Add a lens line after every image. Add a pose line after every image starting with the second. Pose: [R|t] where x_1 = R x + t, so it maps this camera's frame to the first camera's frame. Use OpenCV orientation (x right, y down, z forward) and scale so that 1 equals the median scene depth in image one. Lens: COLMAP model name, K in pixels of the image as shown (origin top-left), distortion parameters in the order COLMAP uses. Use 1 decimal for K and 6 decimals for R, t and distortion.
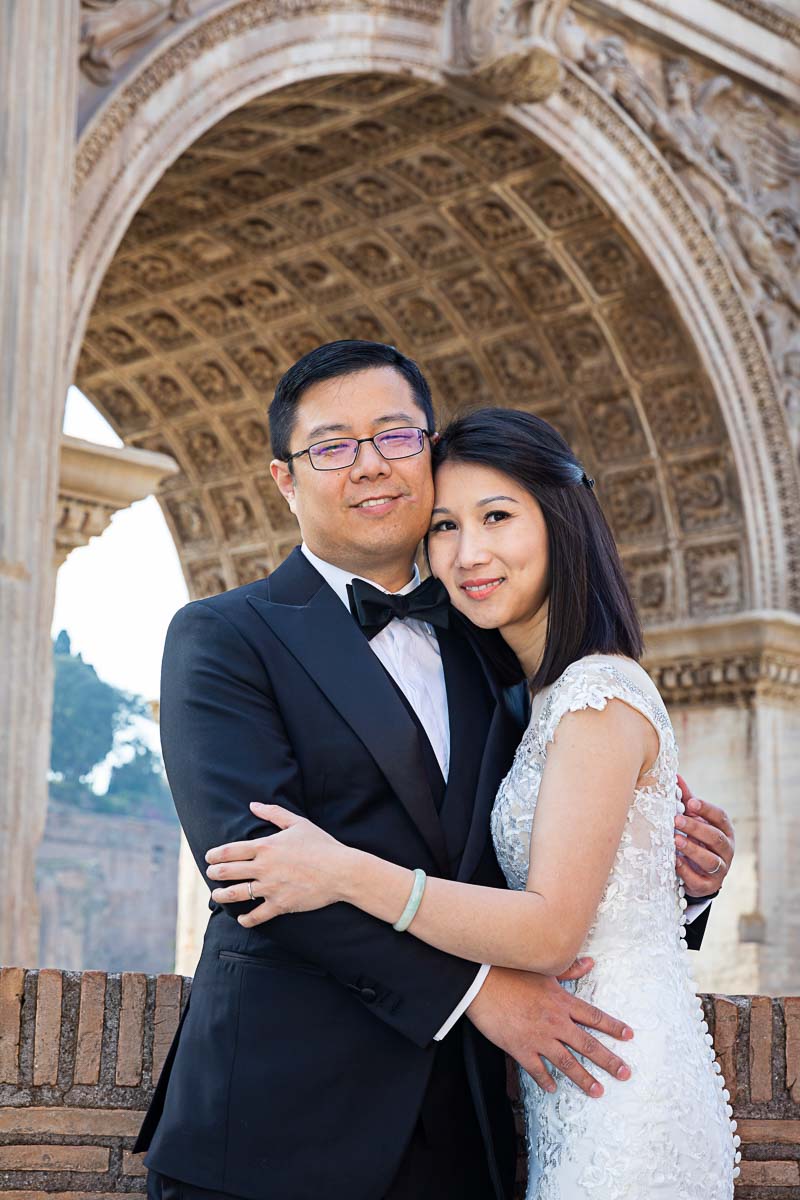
lens RADIAL K [[2216.6, 0, 400.0], [0, 2216.6, 600.0], [0, 0, 1]] dist [0.017969, -0.056106]
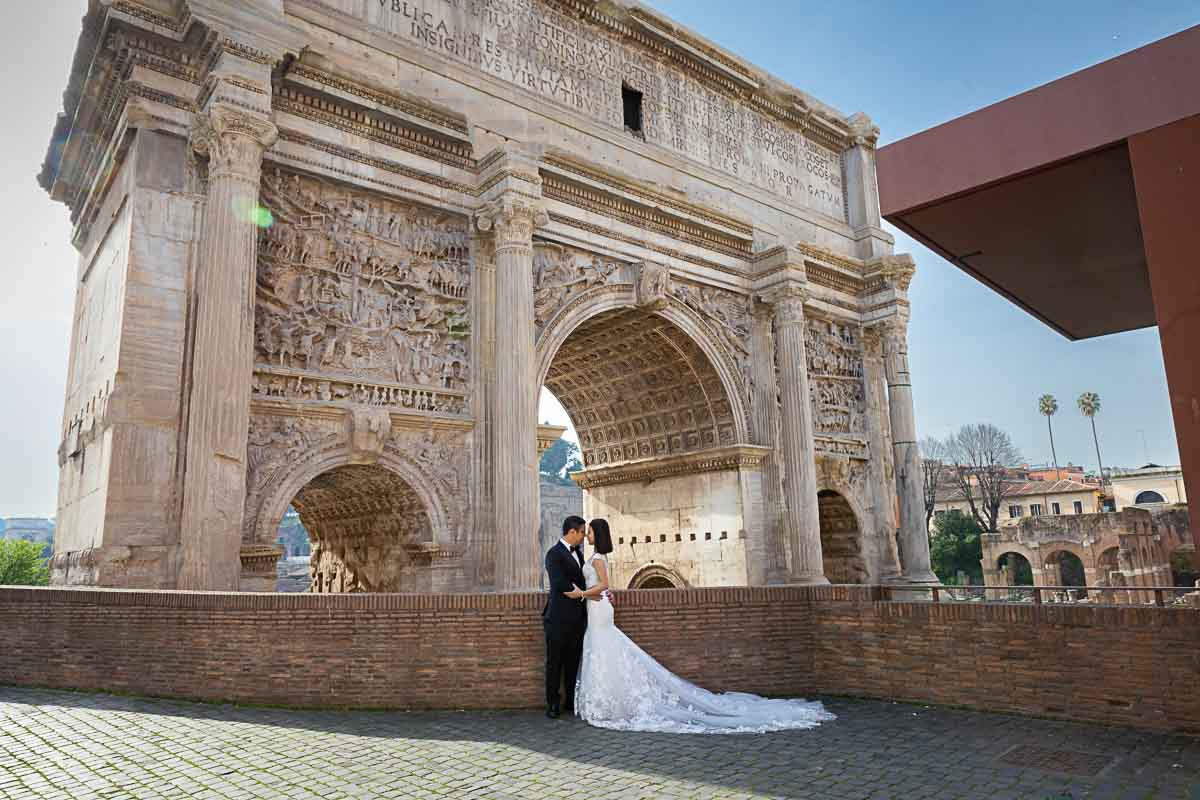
lens RADIAL K [[775.8, 0, 600.0], [0, 775.8, 400.0], [0, 0, 1]] dist [-0.001213, -0.001353]
pose [[0.994290, -0.070470, -0.080137, 0.046603], [0.069844, 0.997502, -0.010585, -0.064448], [0.080683, 0.004928, 0.996728, -0.233438]]
